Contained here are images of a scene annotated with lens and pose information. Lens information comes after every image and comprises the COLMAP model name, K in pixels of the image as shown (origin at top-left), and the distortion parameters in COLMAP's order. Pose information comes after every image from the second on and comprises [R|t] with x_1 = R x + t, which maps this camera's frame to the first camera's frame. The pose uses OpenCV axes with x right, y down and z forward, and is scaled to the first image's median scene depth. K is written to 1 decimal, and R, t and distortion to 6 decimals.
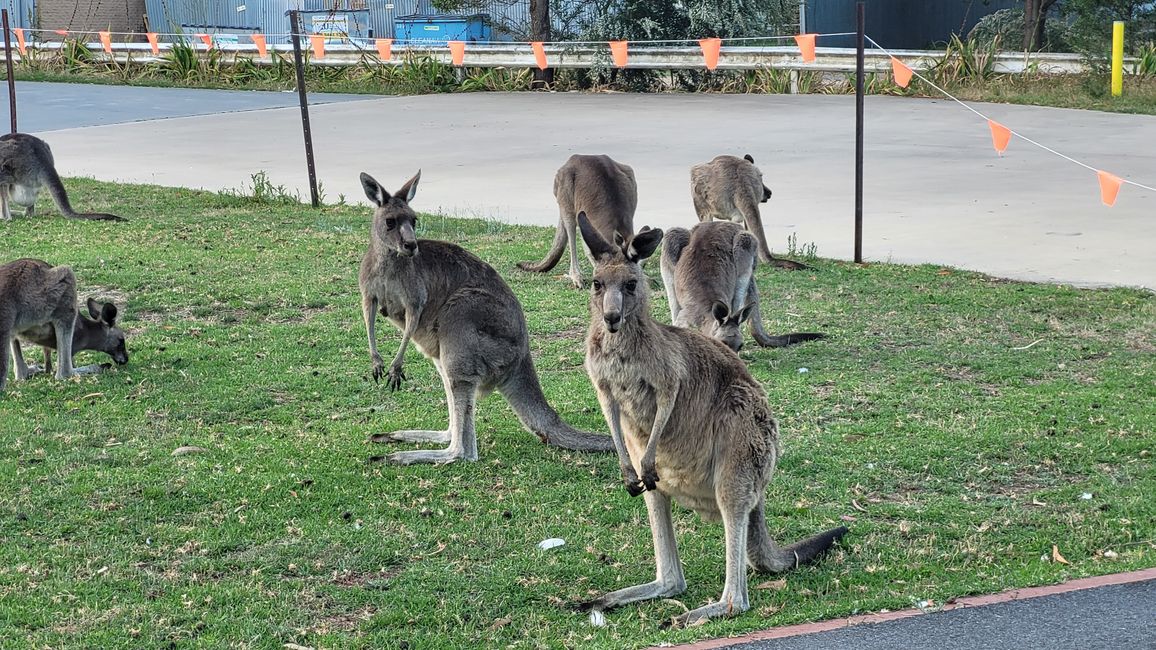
lens RADIAL K [[2531.9, 0, 549.7], [0, 2531.9, 323.2], [0, 0, 1]] dist [-0.172239, 3.518548]
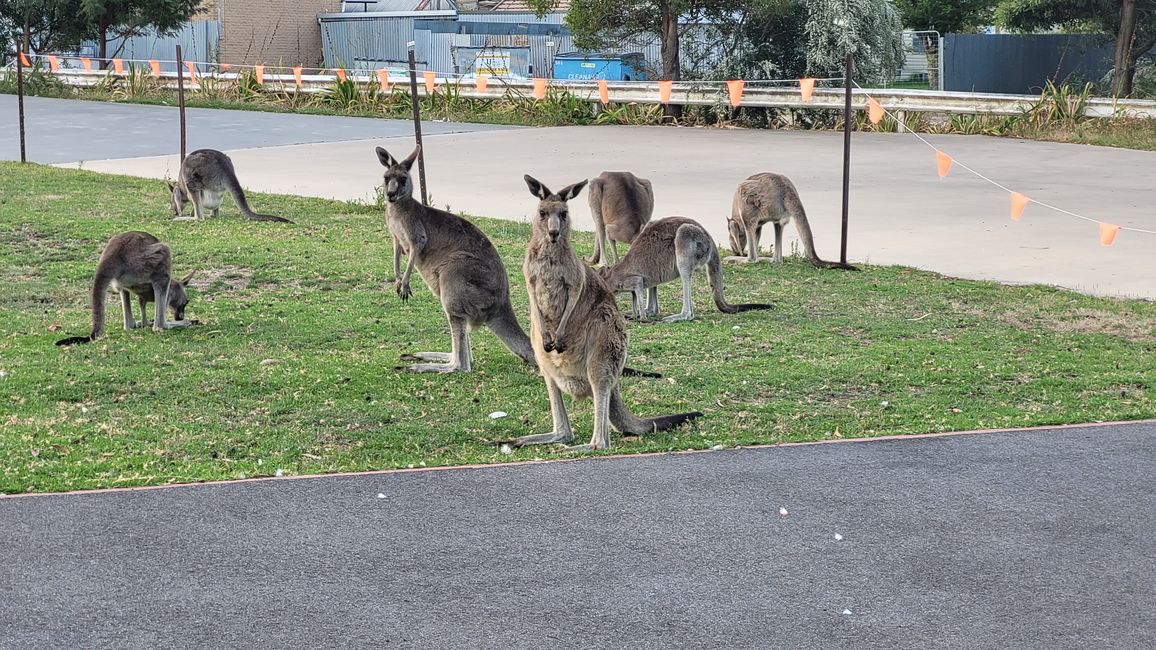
lens RADIAL K [[2525.8, 0, 567.8], [0, 2525.8, 325.7], [0, 0, 1]] dist [-0.197540, 3.415138]
pose [[0.997683, 0.024819, -0.063344, 0.066863], [-0.025658, 0.999593, -0.012468, 0.025573], [0.063009, 0.014065, 0.997914, -0.241620]]
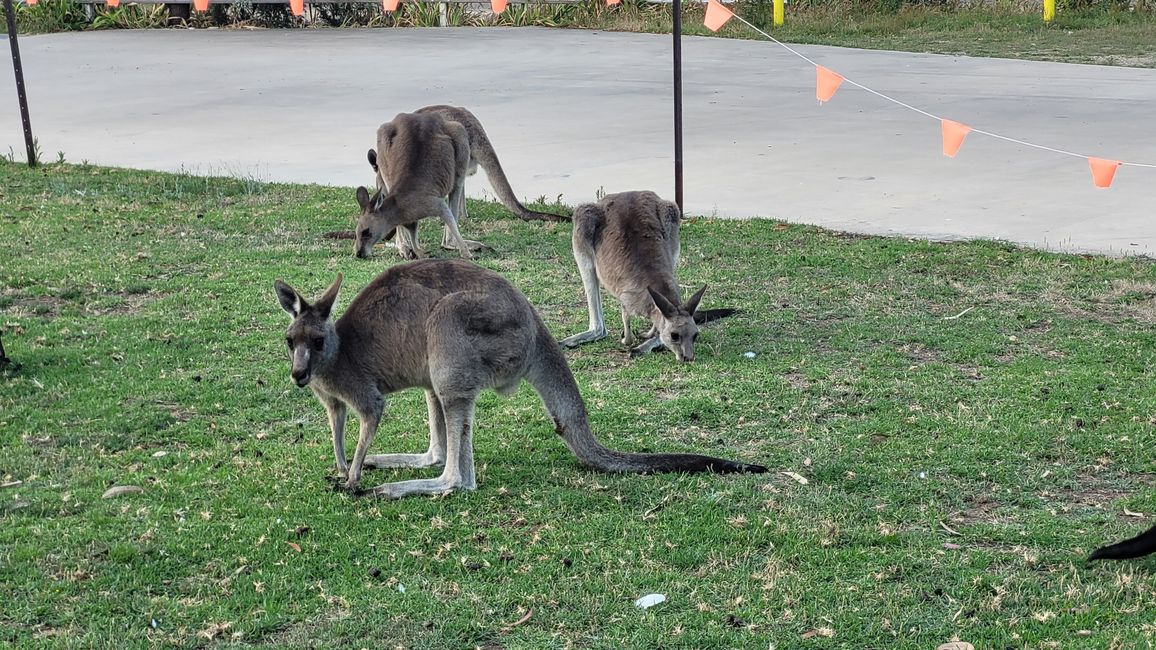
lens RADIAL K [[2531.9, 0, 549.7], [0, 2531.9, 323.2], [0, 0, 1]] dist [-0.172239, 3.518548]
pose [[0.985052, -0.034964, 0.168671, -0.084053], [0.030165, 0.999066, 0.030927, -0.015673], [-0.169594, -0.025377, 0.985187, 0.090045]]
